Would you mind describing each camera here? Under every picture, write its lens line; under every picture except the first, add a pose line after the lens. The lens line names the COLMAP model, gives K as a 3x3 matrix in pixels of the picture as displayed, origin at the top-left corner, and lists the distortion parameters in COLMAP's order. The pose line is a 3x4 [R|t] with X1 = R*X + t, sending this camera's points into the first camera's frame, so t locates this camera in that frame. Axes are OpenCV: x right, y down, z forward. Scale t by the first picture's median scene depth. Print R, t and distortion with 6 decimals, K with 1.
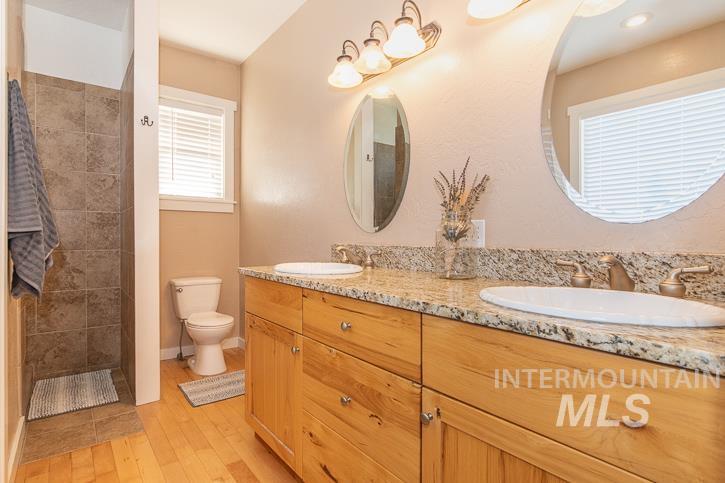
lens RADIAL K [[389.6, 0, 362.5], [0, 389.6, 241.5], [0, 0, 1]] dist [0.004374, 0.001395]
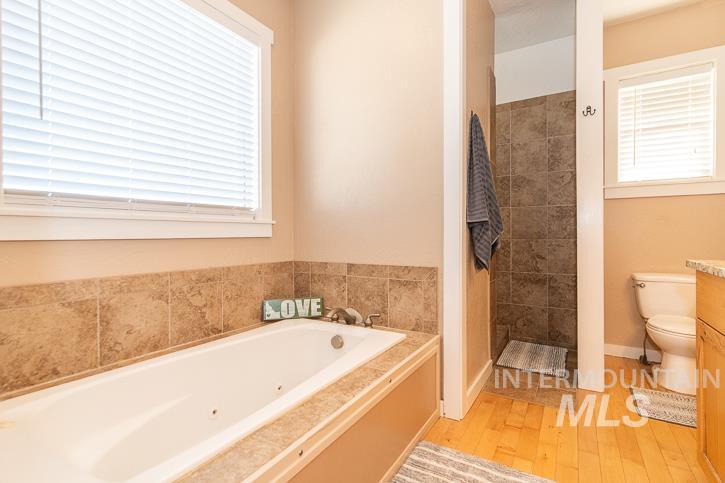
lens RADIAL K [[389.6, 0, 362.5], [0, 389.6, 241.5], [0, 0, 1]] dist [0.004374, 0.001395]
pose [[0.306979, -0.000427, -0.951716, 0.229948], [-0.005908, 0.999980, -0.002355, 0.035378], [0.951698, 0.006346, 0.306970, 0.130037]]
